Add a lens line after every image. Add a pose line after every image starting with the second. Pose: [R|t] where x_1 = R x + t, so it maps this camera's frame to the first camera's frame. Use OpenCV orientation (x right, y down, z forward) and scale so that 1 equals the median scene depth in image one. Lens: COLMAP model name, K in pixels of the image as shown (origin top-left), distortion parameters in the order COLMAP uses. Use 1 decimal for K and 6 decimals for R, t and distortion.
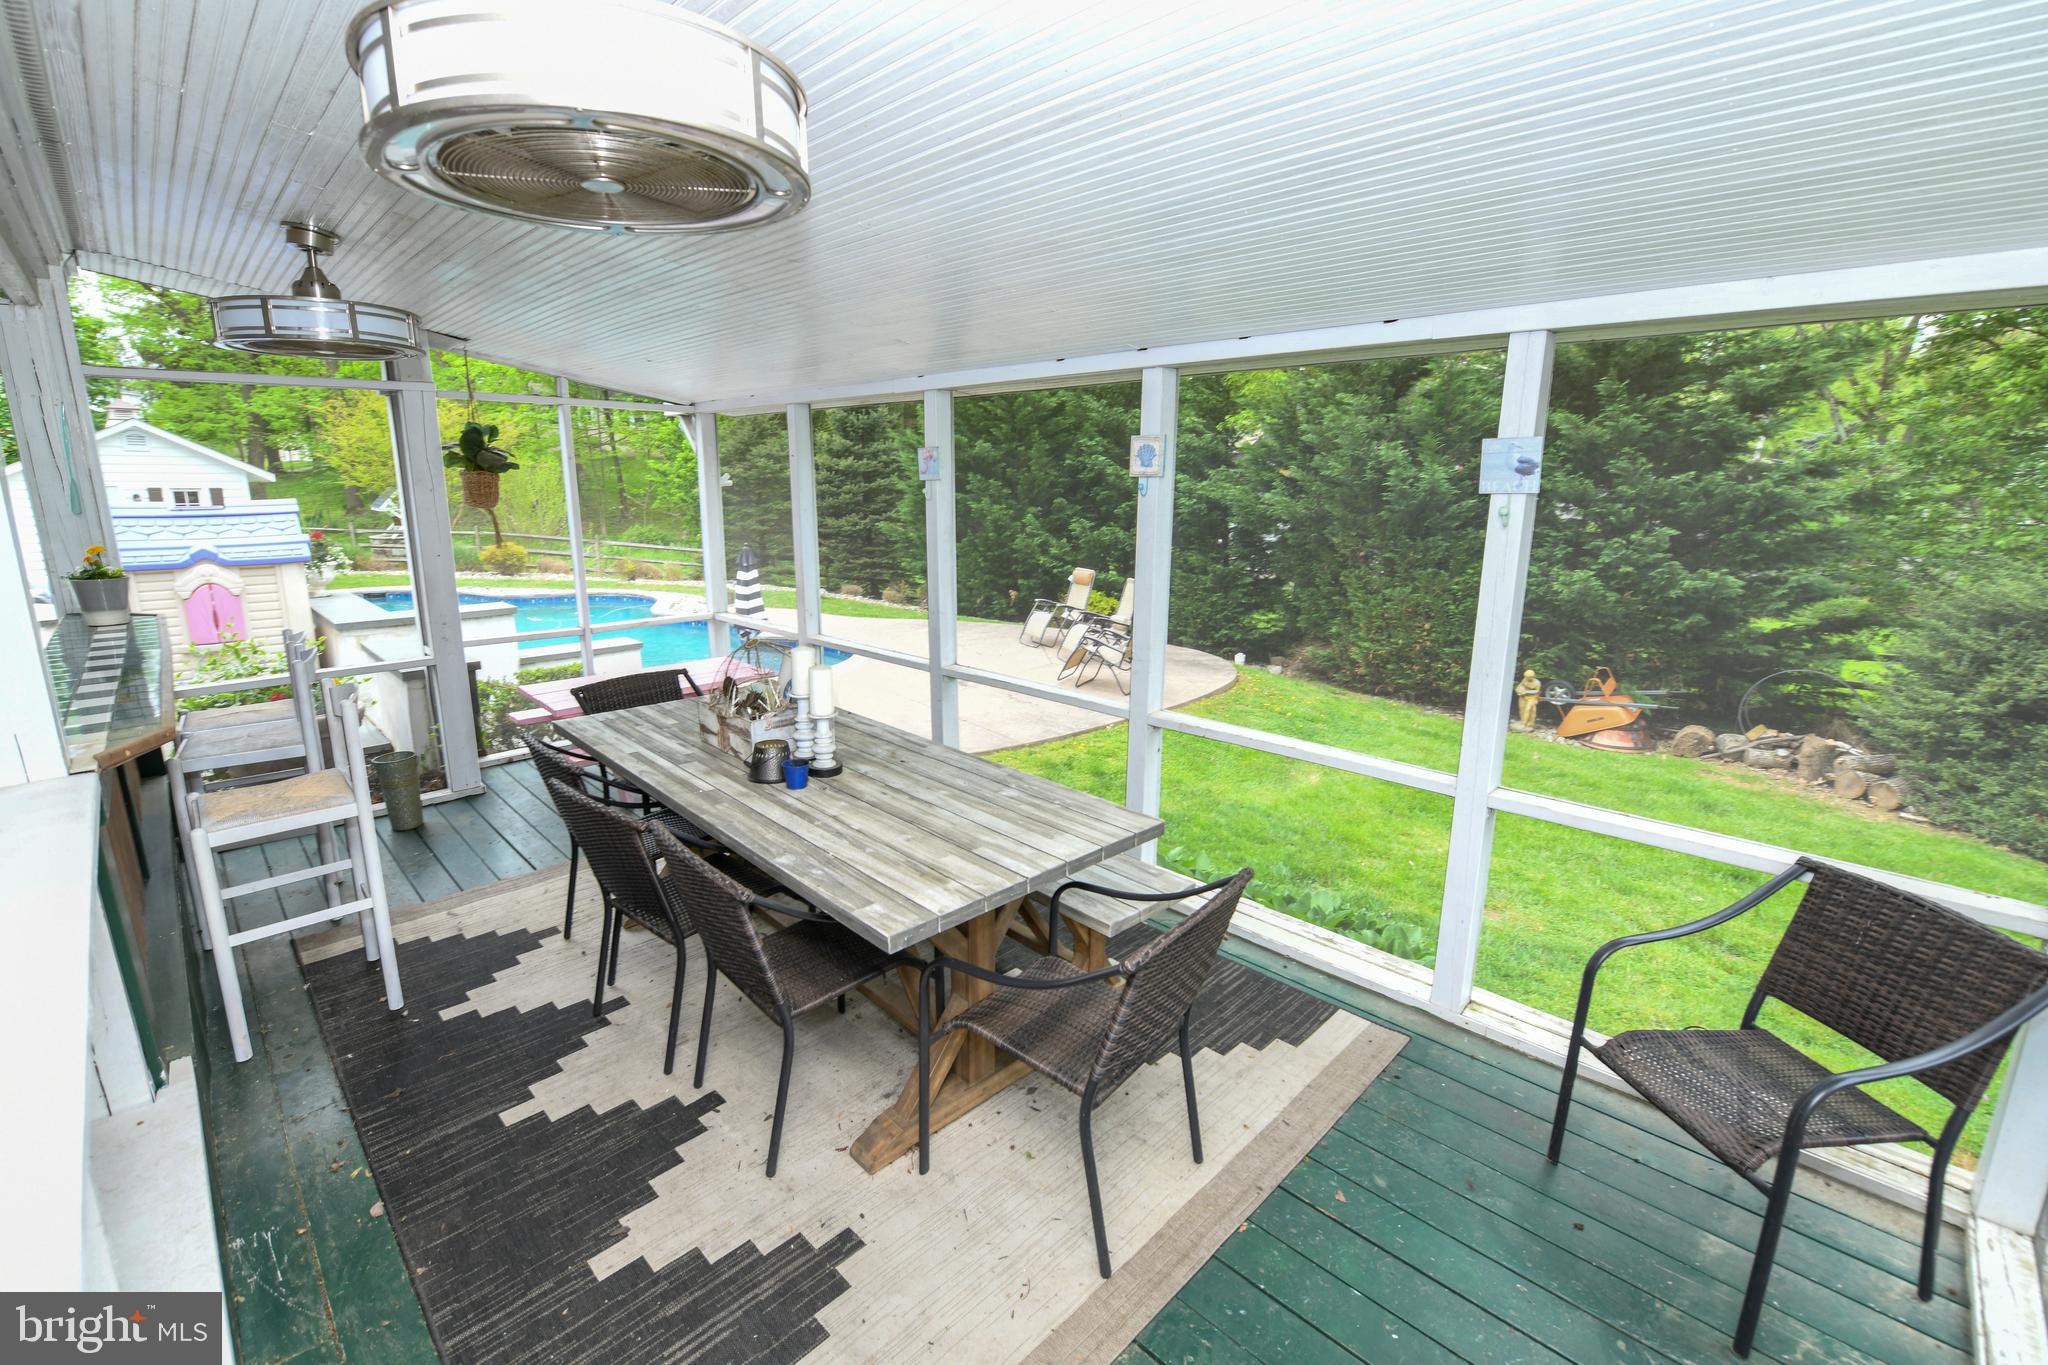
lens RADIAL K [[876.6, 0, 1009.9], [0, 876.6, 666.7], [0, 0, 1]] dist [-0.018832, -0.000912]
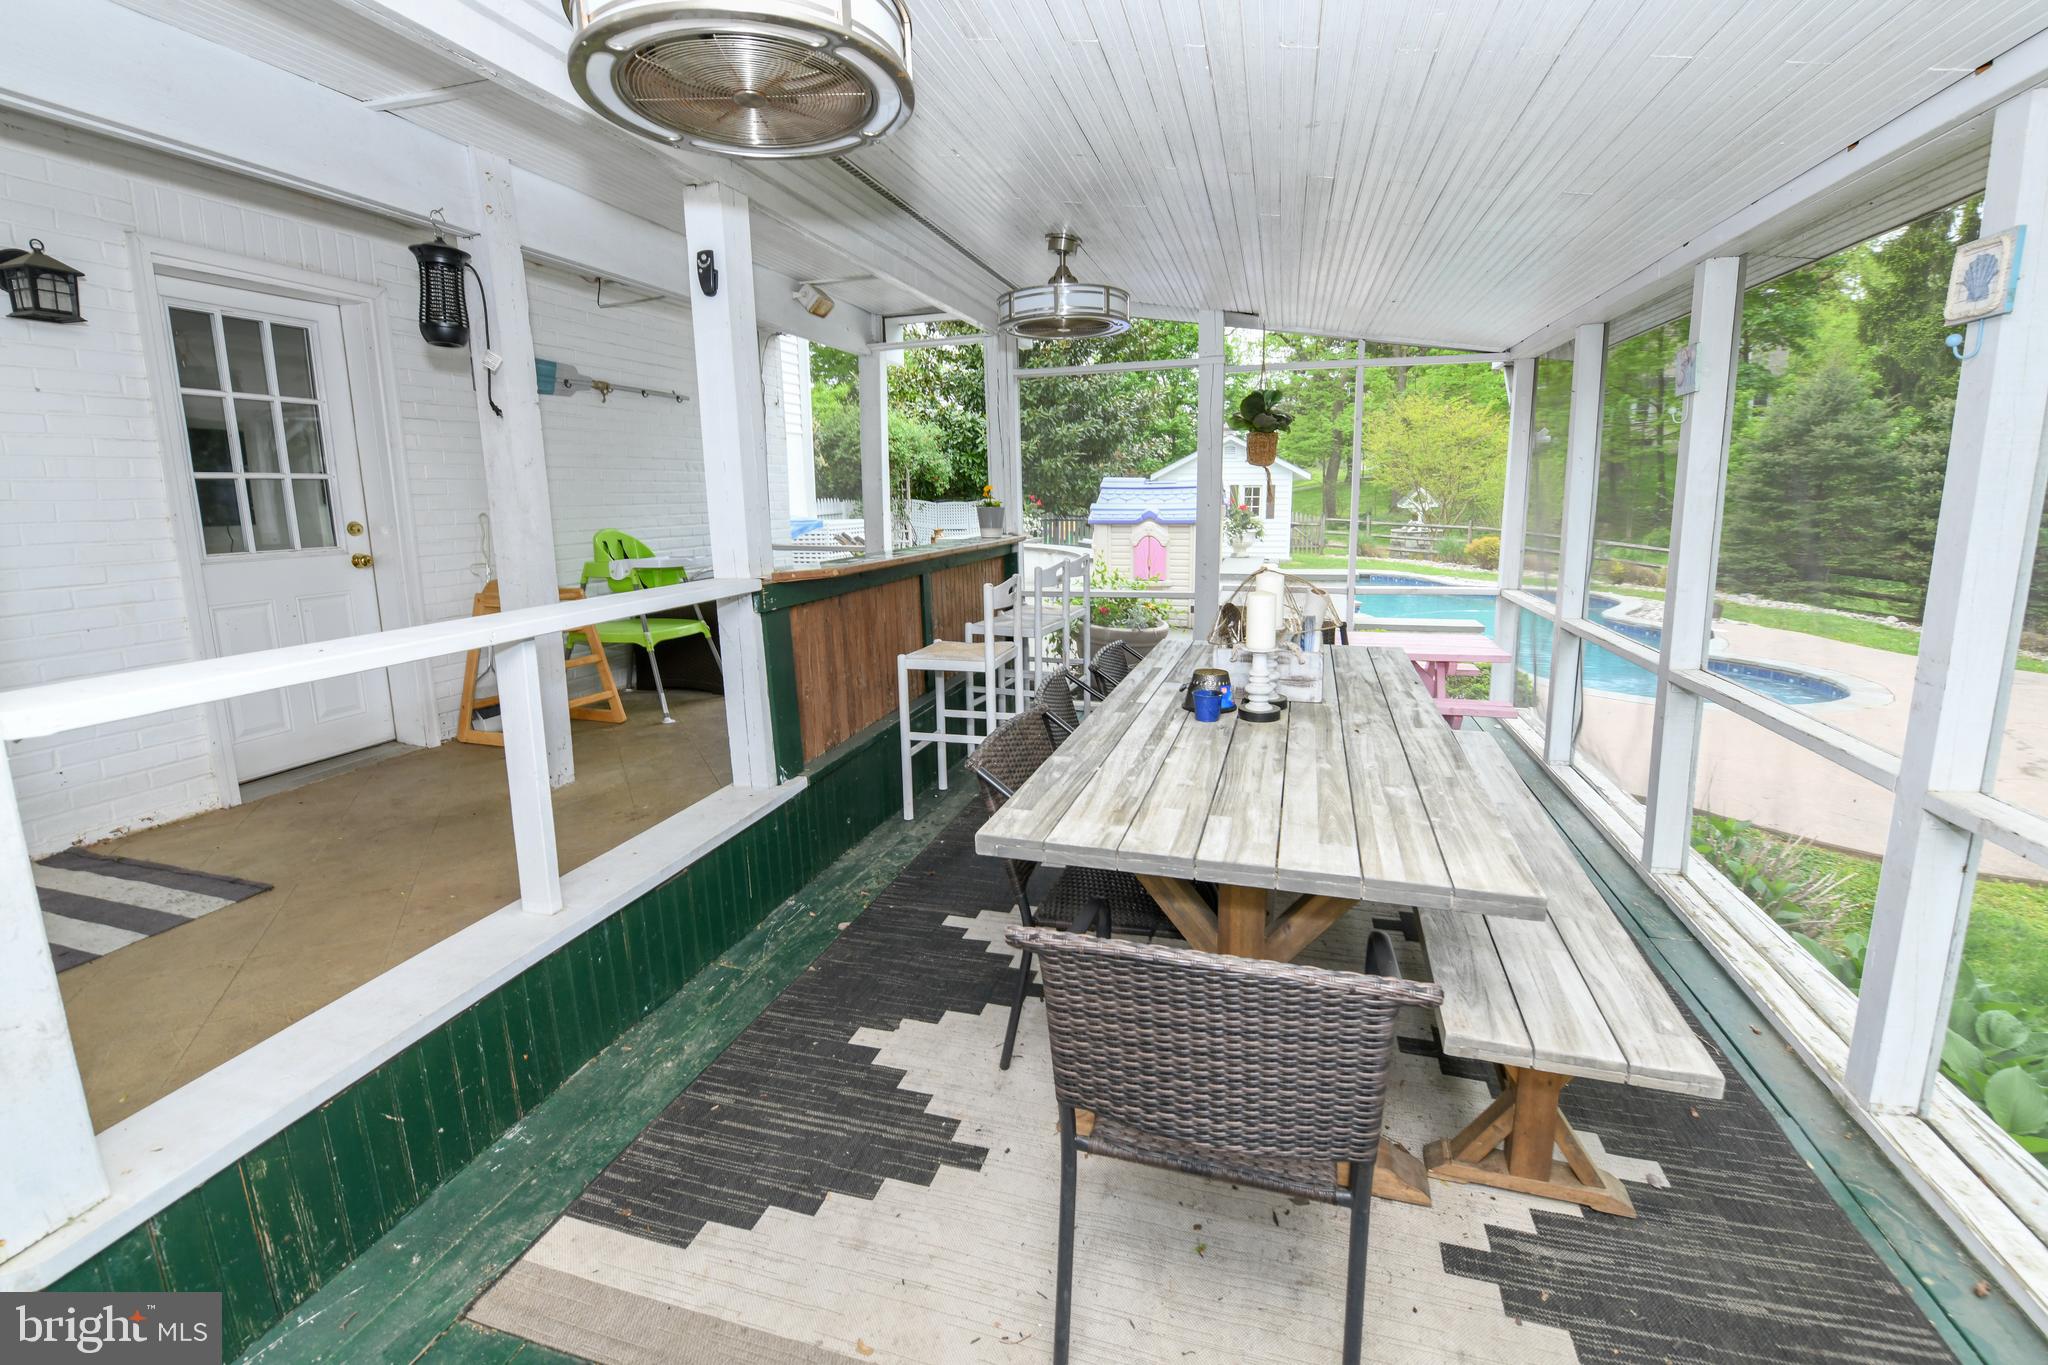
lens RADIAL K [[867.9, 0, 1025.9], [0, 867.9, 643.7], [0, 0, 1]] dist [-0.011445, -0.006546]
pose [[0.483929, 0.136493, -0.864397, 0.337503], [-0.162854, 0.984553, 0.064293, 0.026192], [0.859820, 0.109657, 0.498682, 0.306171]]
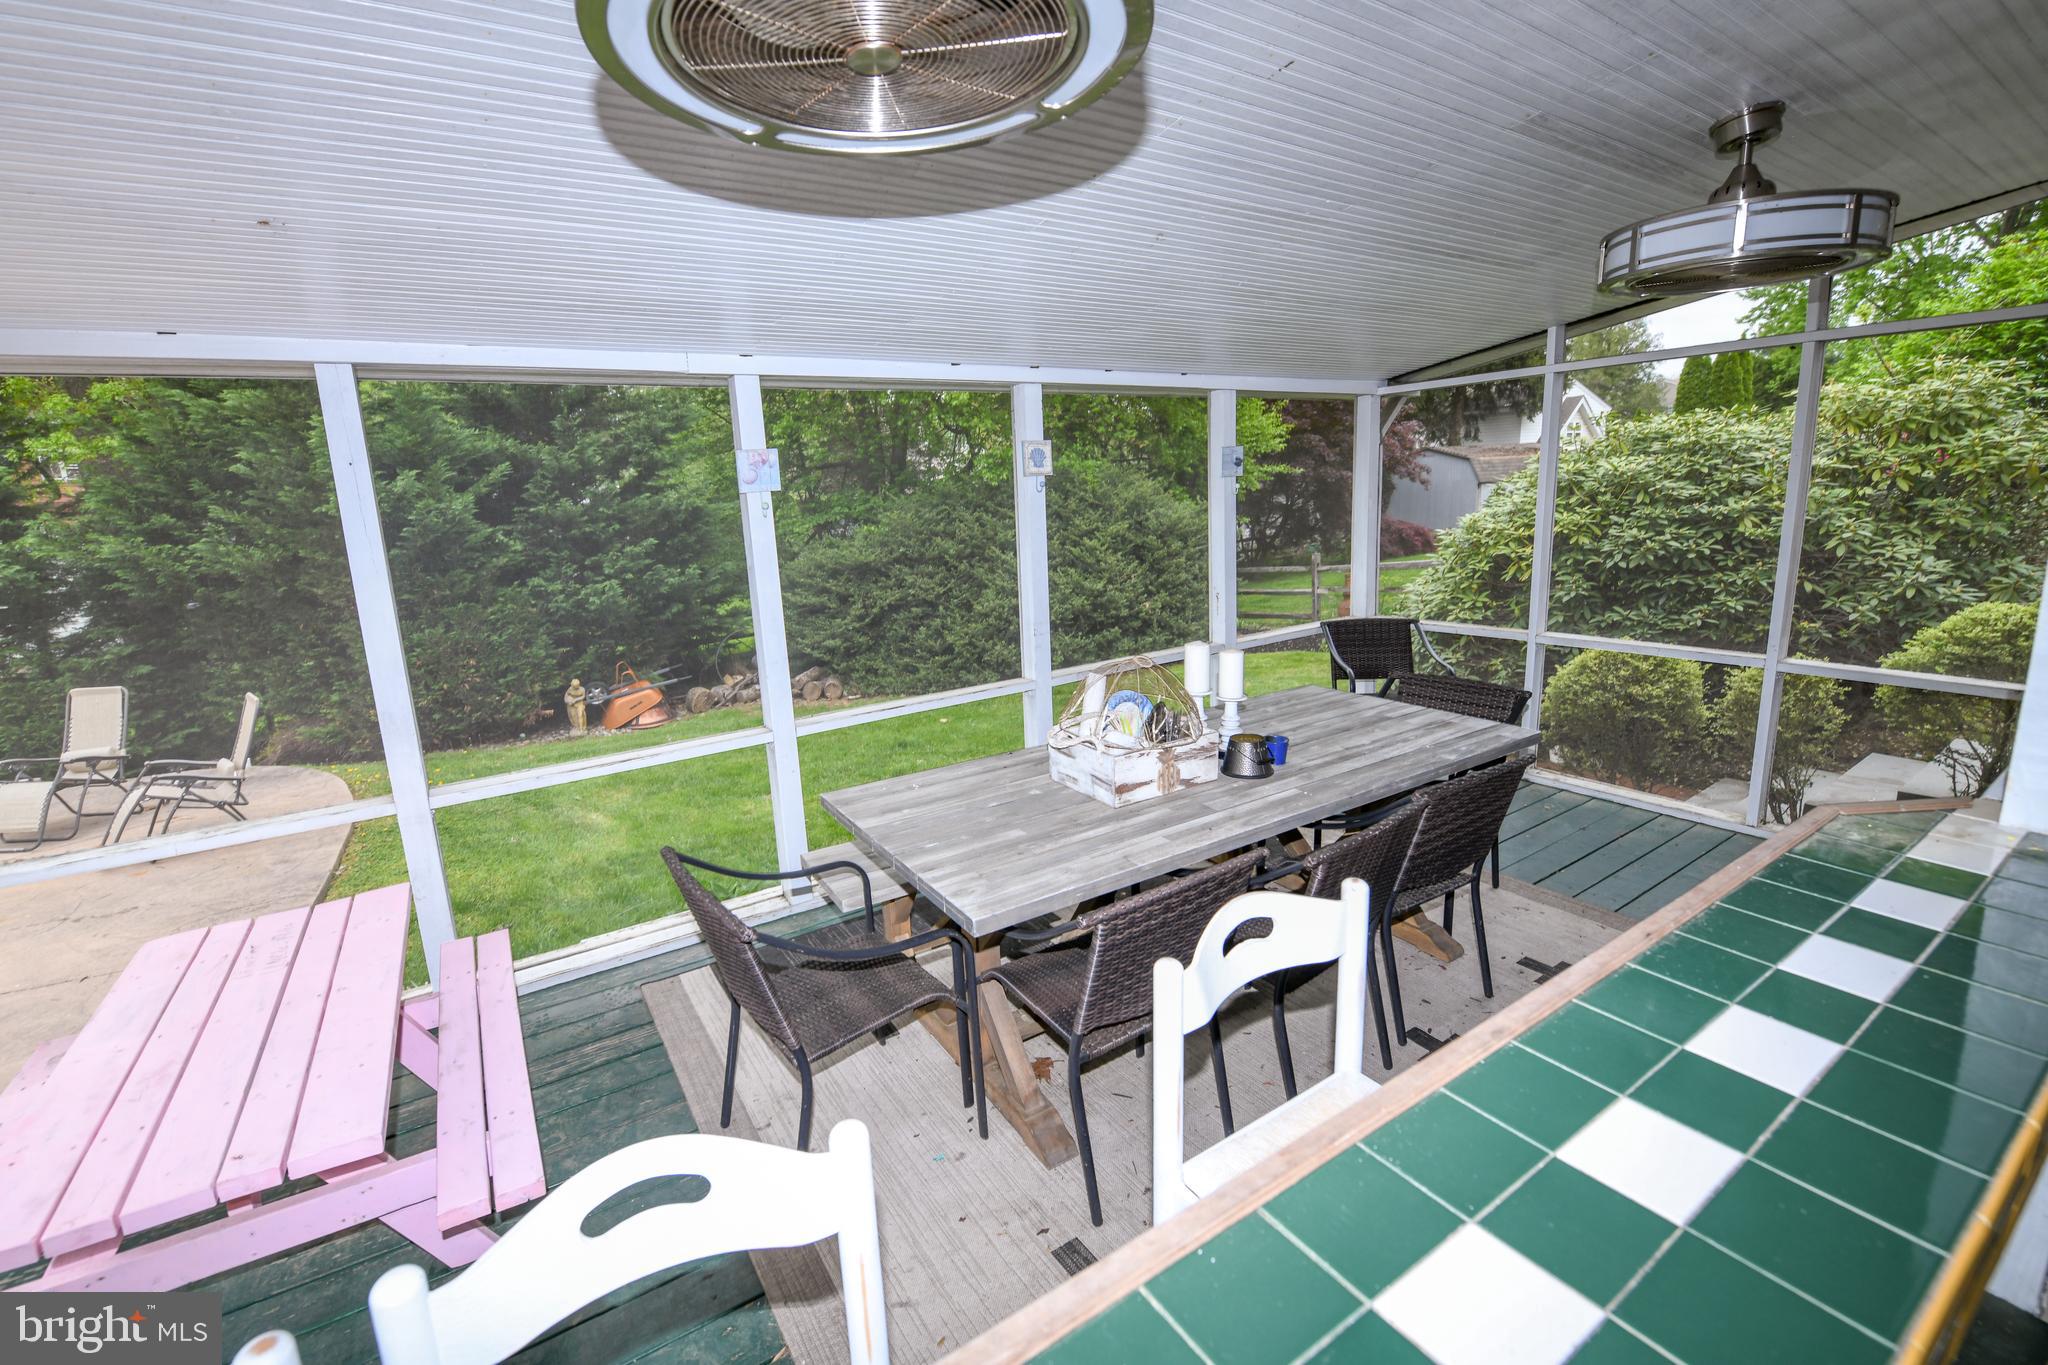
lens RADIAL K [[852.7, 0, 975.9], [0, 852.7, 667.2], [0, 0, 1]] dist [-0.018124, -0.000375]
pose [[0.230237, -0.213015, 0.949534, -0.990954], [0.249526, 0.956049, 0.153974, -0.168273], [-0.940600, 0.201483, 0.273270, 0.818380]]
